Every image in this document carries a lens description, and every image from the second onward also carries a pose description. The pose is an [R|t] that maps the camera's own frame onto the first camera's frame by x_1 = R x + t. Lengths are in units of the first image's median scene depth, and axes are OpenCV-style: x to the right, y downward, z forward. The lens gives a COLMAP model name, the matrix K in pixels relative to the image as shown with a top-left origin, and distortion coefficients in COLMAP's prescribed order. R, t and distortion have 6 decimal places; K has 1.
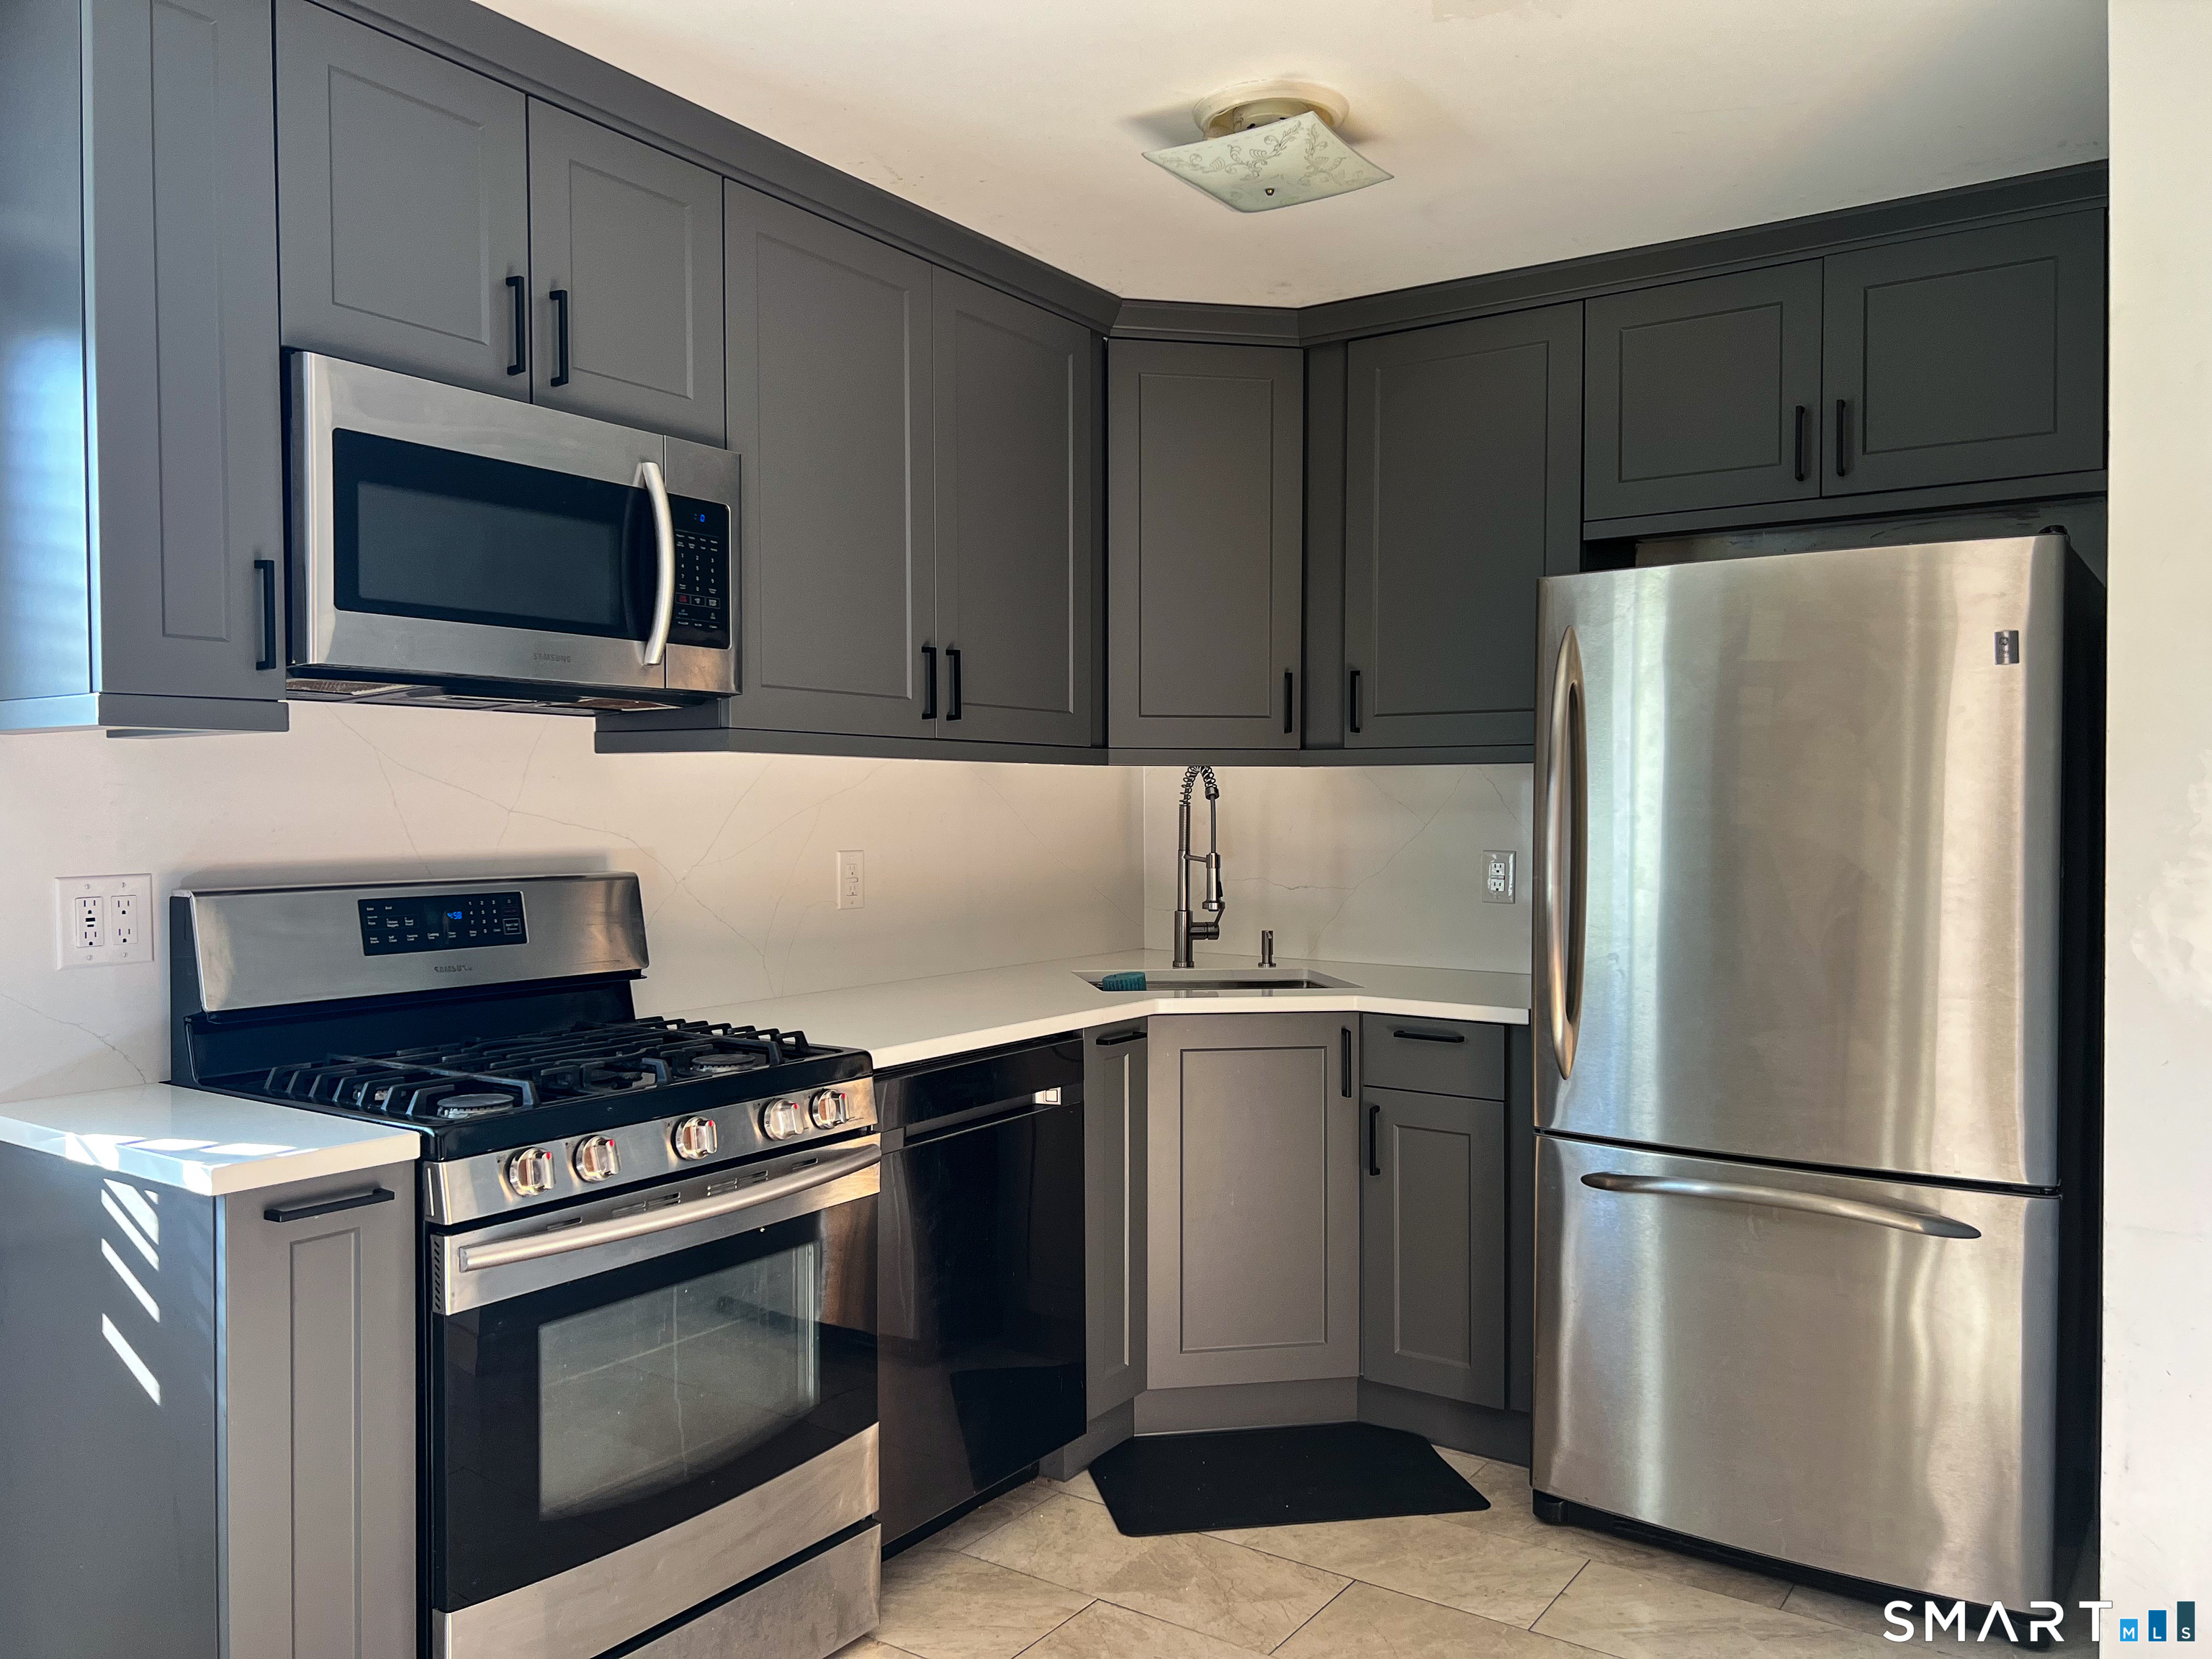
lens RADIAL K [[1621.4, 0, 1106.0], [0, 1621.4, 829.5], [0, 0, 1]] dist [0.095508, -0.184850]
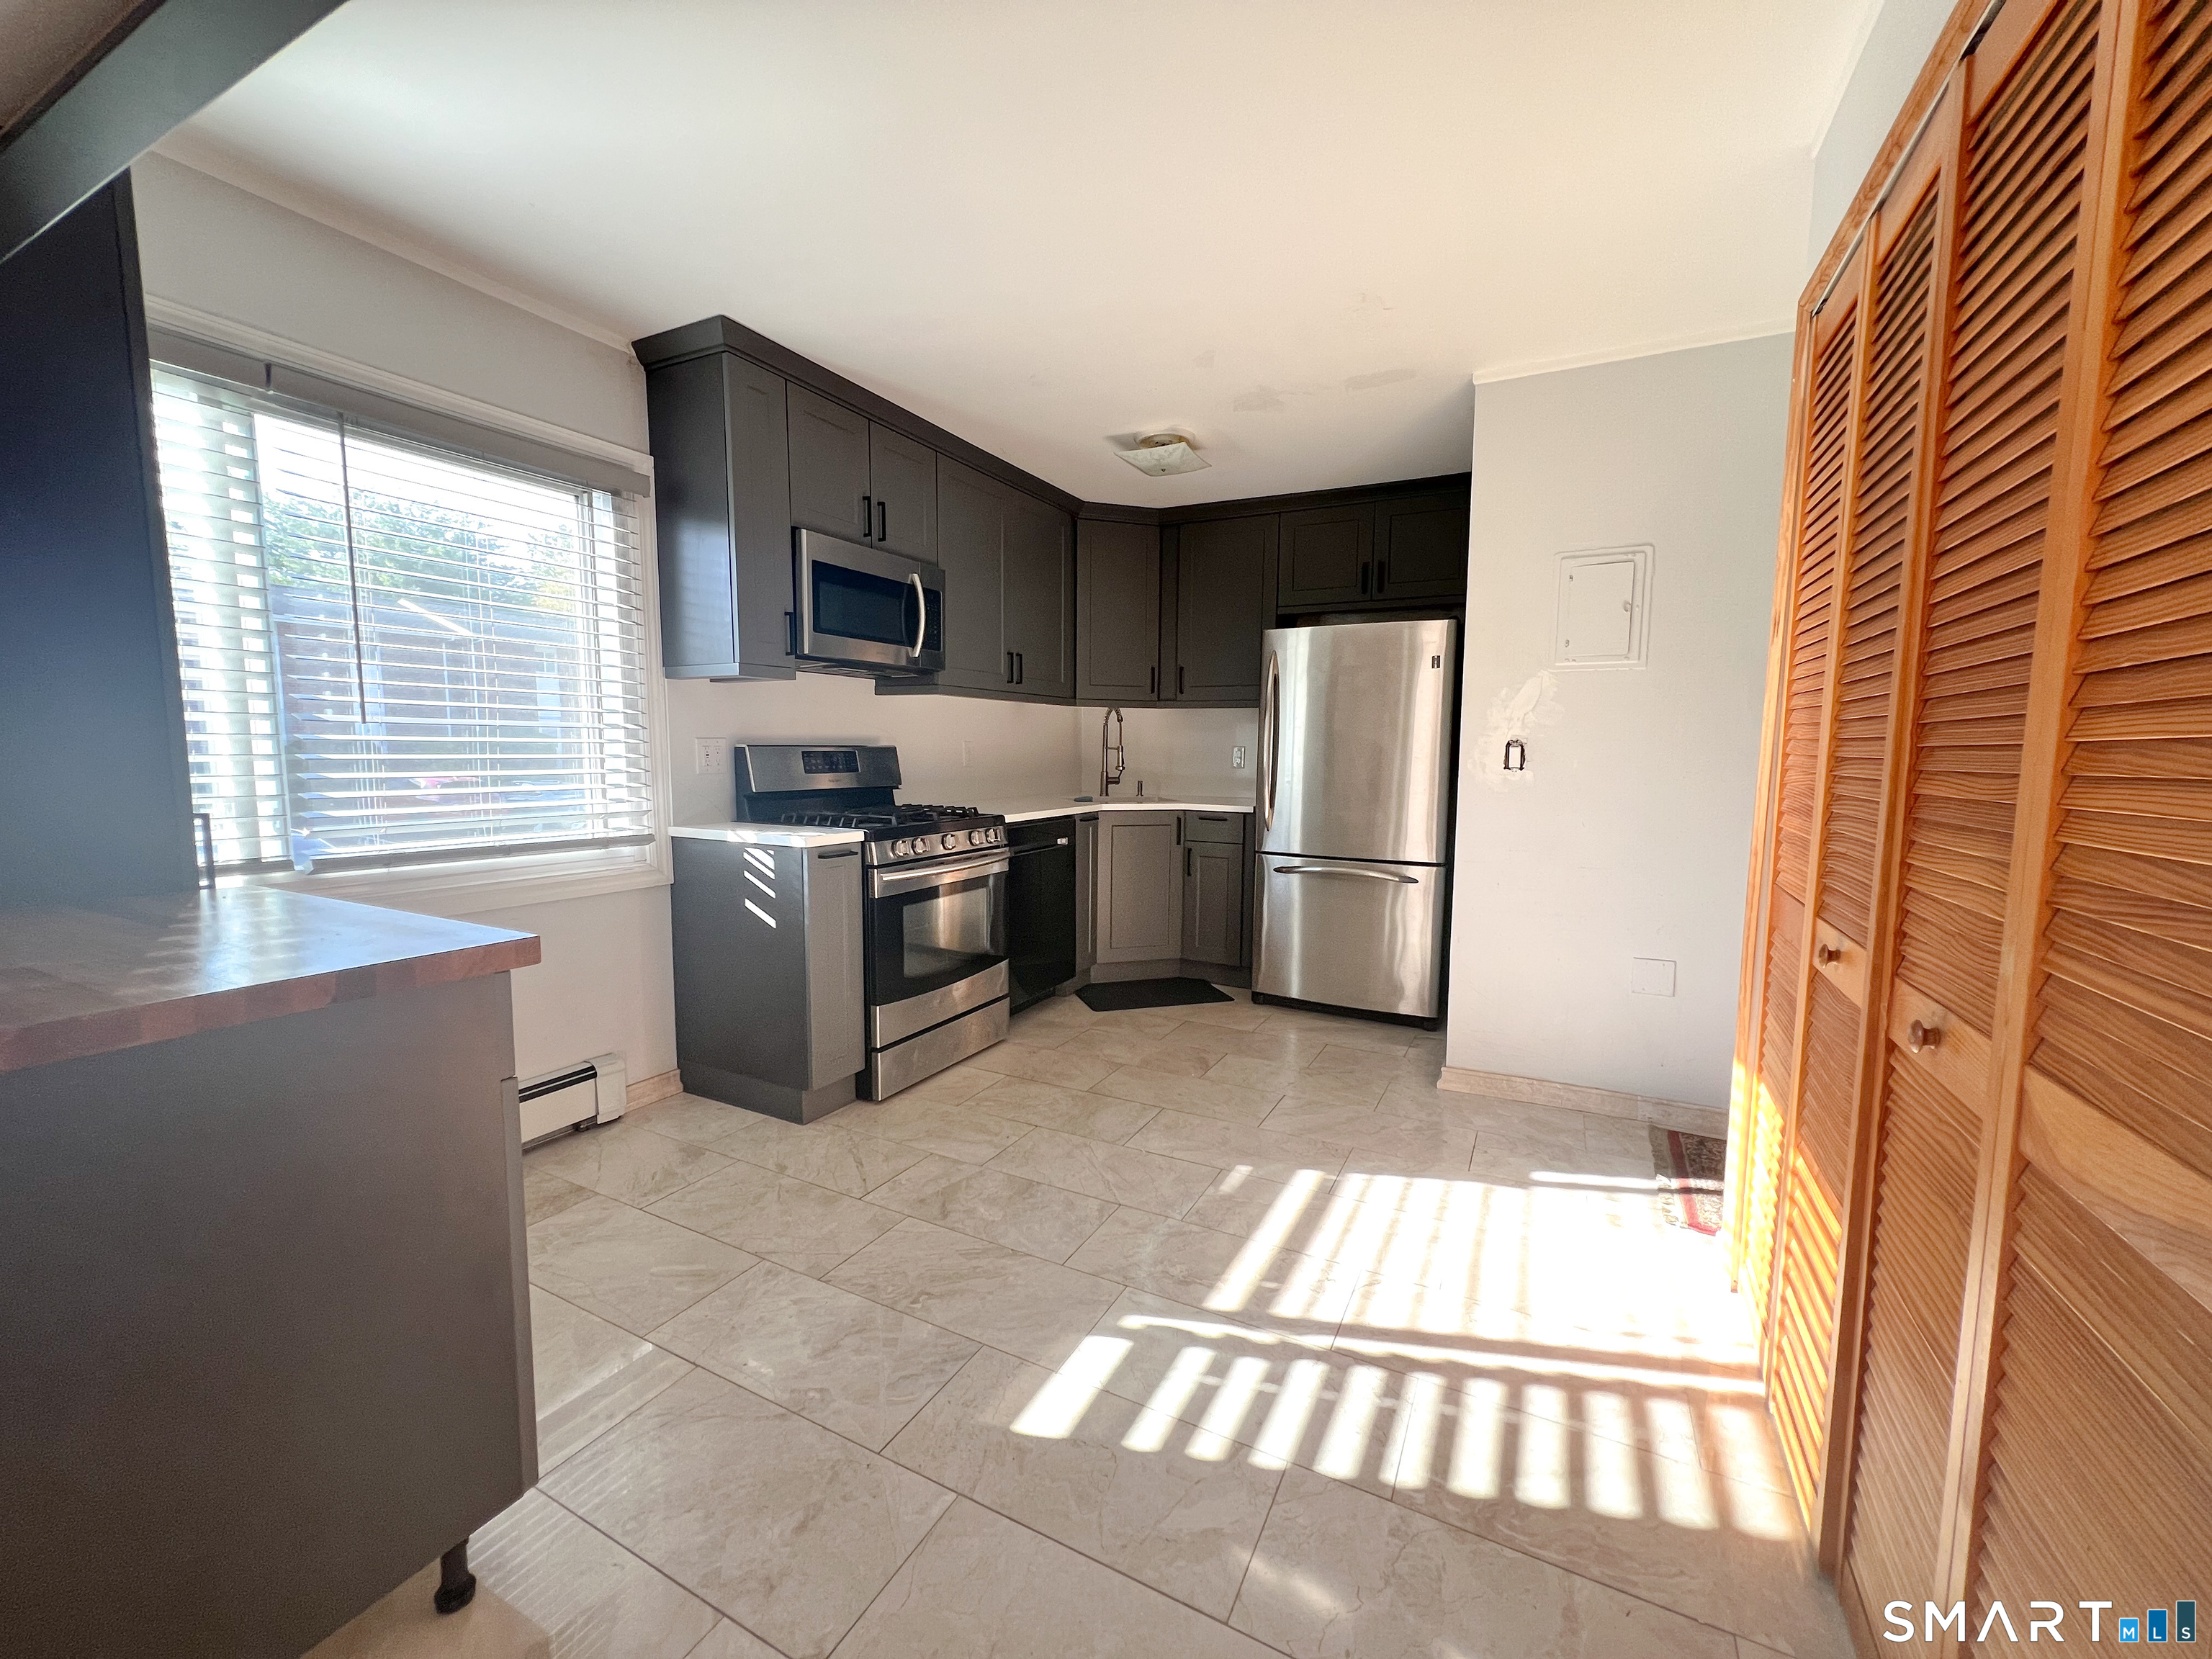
lens RADIAL K [[878.0, 0, 1106.0], [0, 878.0, 829.5], [0, 0, 1]] dist [0.000486, 0.000036]
pose [[0.992507, -0.001454, 0.122176, -0.135763], [-0.008376, 0.996767, 0.079904, 0.043450], [-0.121897, -0.080329, 0.989287, -0.316527]]
